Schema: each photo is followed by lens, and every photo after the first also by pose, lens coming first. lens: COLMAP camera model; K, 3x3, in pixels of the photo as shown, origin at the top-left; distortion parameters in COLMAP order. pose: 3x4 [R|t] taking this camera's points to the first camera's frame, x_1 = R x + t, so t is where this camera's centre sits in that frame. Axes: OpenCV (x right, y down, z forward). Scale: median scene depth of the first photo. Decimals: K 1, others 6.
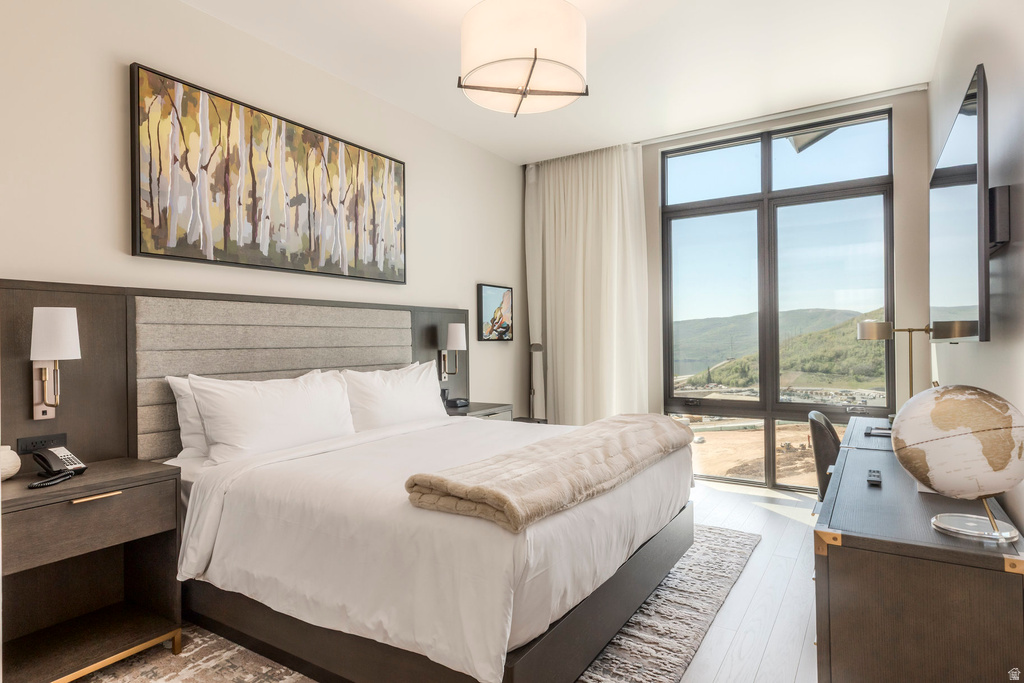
lens RADIAL K [[573.7, 0, 527.4], [0, 573.7, 341.1], [0, 0, 1]] dist [0.008757, 0.000888]
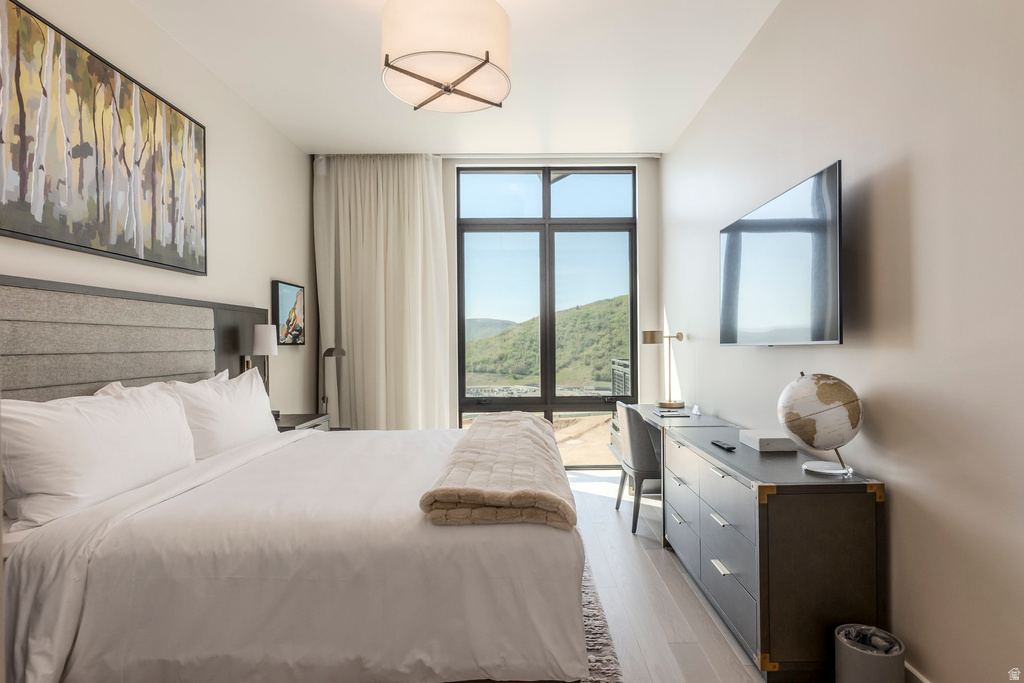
lens RADIAL K [[541.6, 0, 558.0], [0, 541.6, 348.2], [0, 0, 1]] dist [0.002526, 0.000195]
pose [[0.839837, -0.002315, 0.542834, -0.246830], [0.000390, 0.999993, 0.003662, 0.002564], [-0.542838, -0.002864, 0.839832, 0.088036]]
